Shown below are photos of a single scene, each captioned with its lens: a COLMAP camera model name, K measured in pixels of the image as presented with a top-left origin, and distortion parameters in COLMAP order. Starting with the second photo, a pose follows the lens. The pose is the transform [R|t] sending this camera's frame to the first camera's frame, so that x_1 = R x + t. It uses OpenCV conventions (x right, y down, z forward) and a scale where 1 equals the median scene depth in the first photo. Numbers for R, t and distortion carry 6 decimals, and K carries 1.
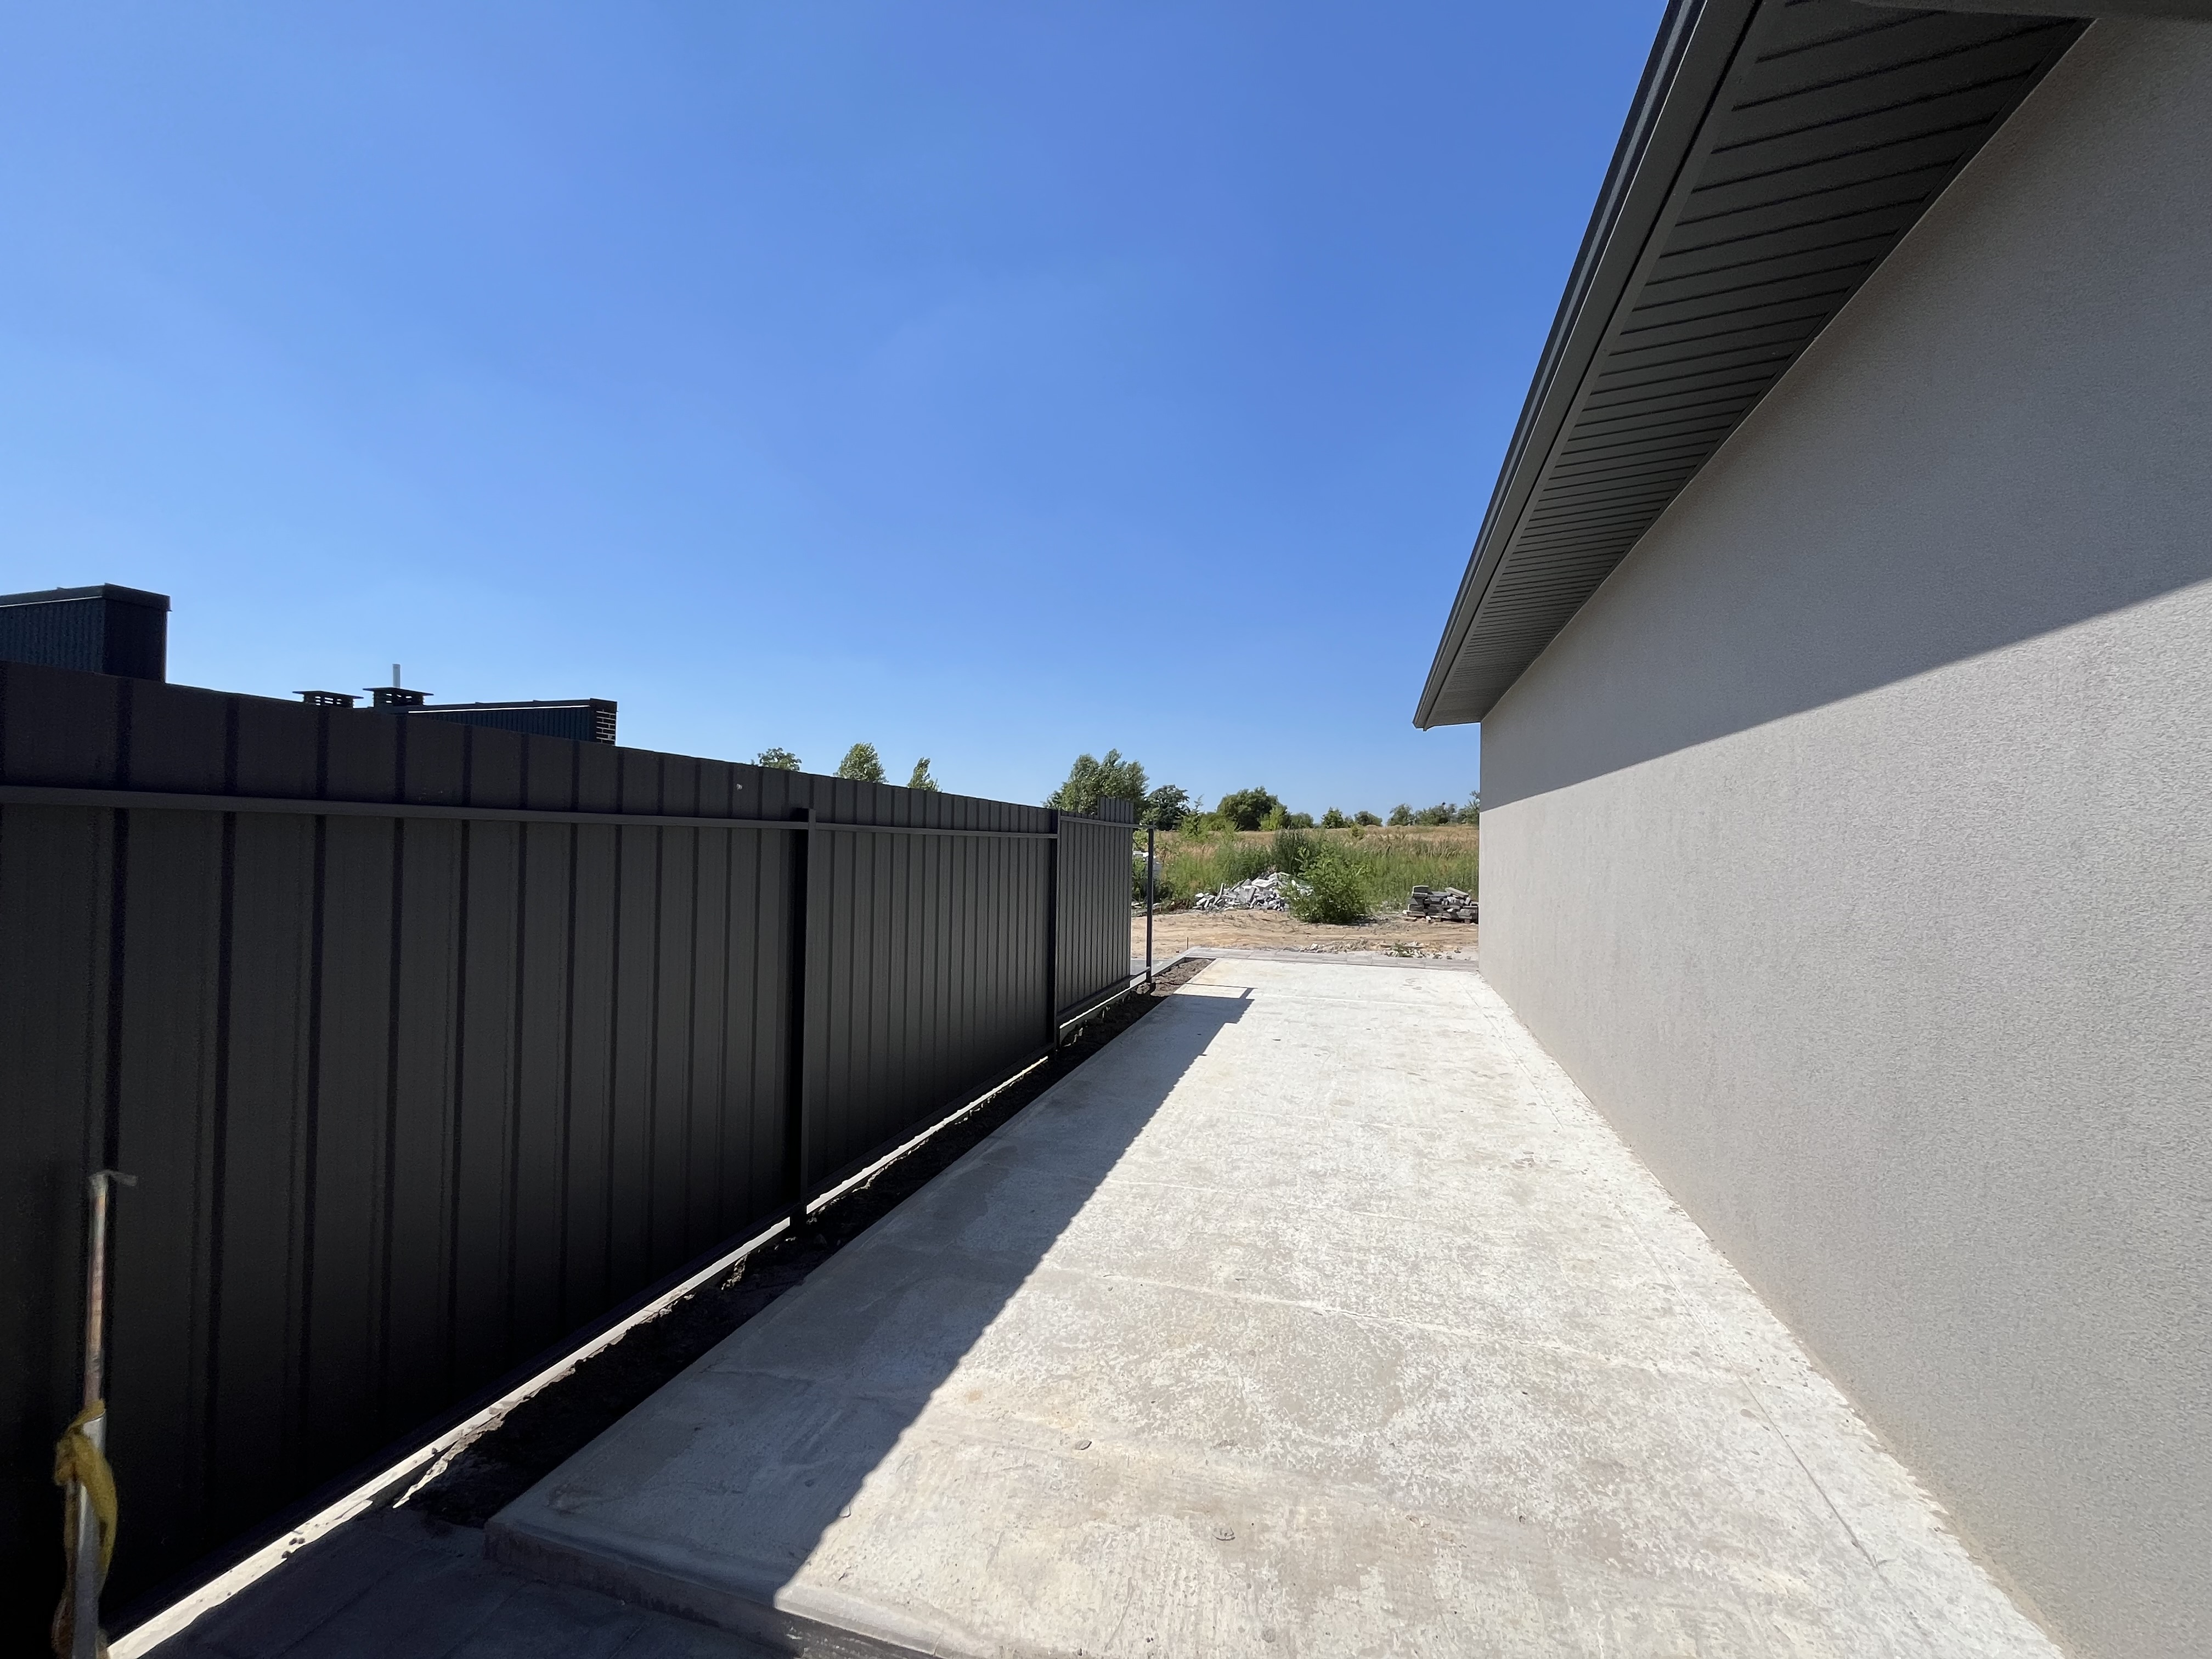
lens RADIAL K [[895.3, 0, 1100.6], [0, 895.3, 830.4], [0, 0, 1]] dist [-0.002558, 0.000330]
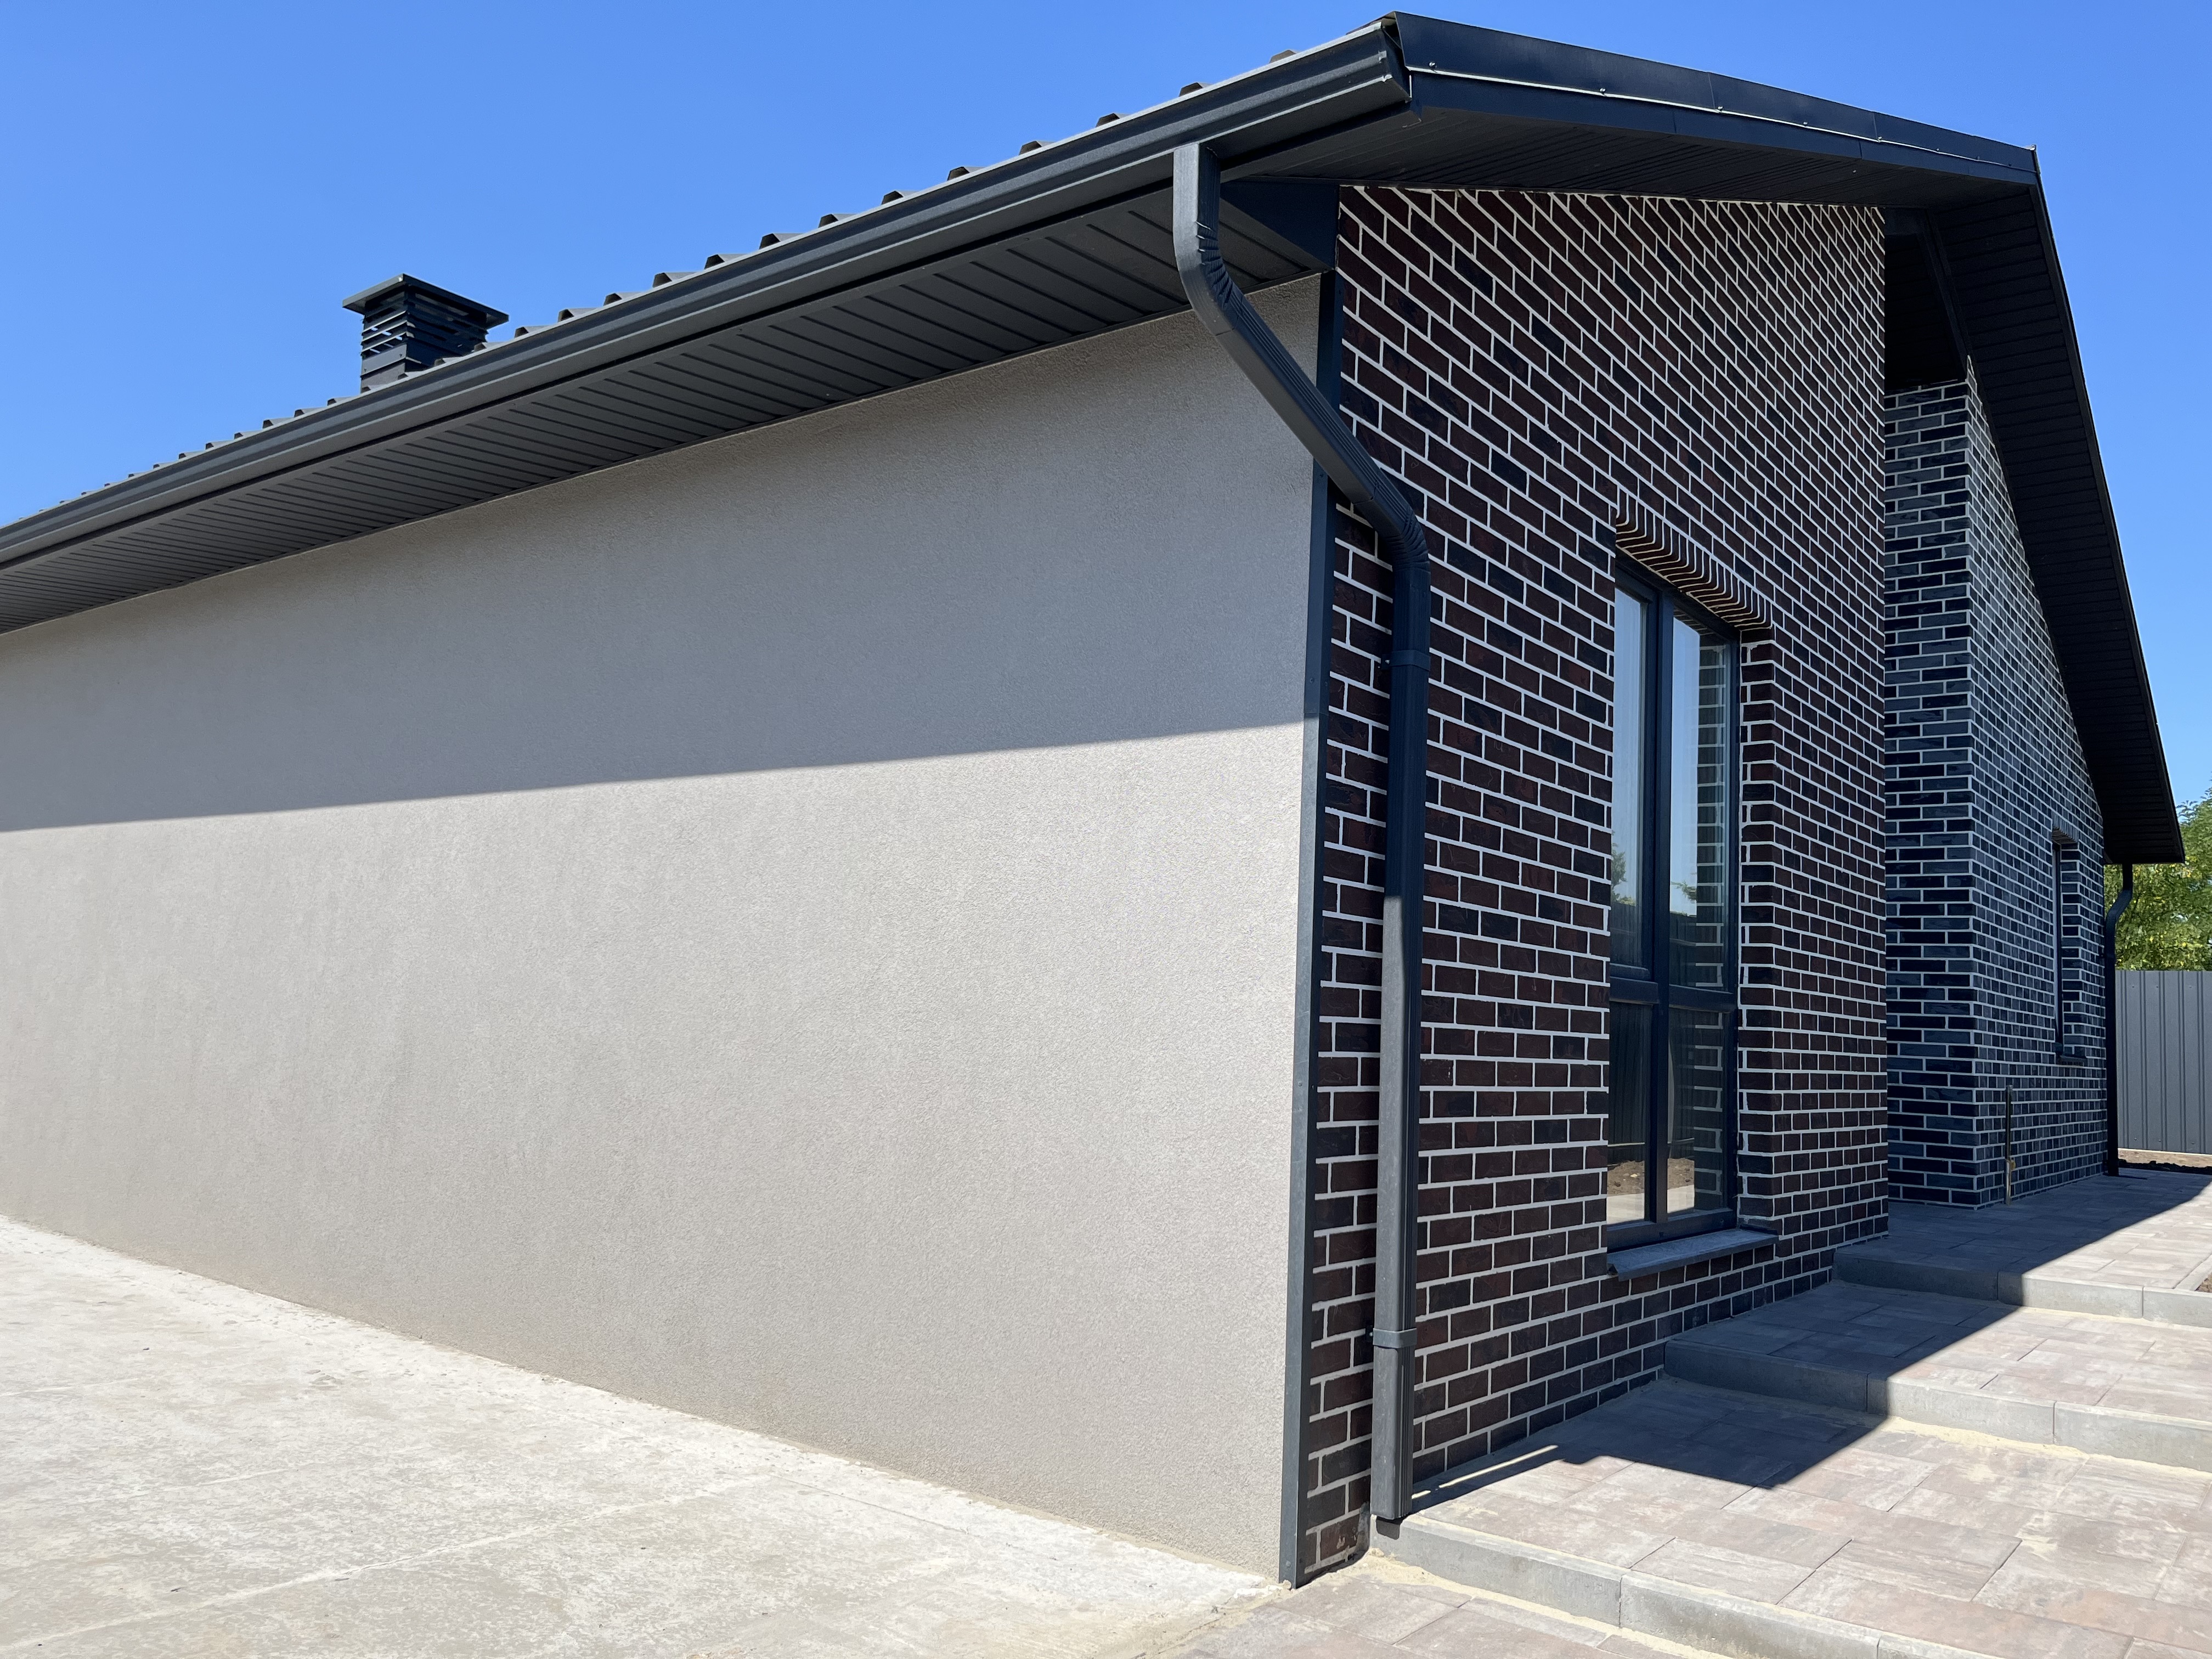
lens RADIAL K [[1675.3, 0, 1113.3], [0, 1675.3, 841.4], [0, 0, 1]] dist [0.068853, -0.101358]
pose [[0.354420, 0.104197, 0.929263, -0.771290], [-0.057203, 0.994327, -0.089676, 0.089054], [-0.933335, -0.021374, 0.358370, 0.051464]]
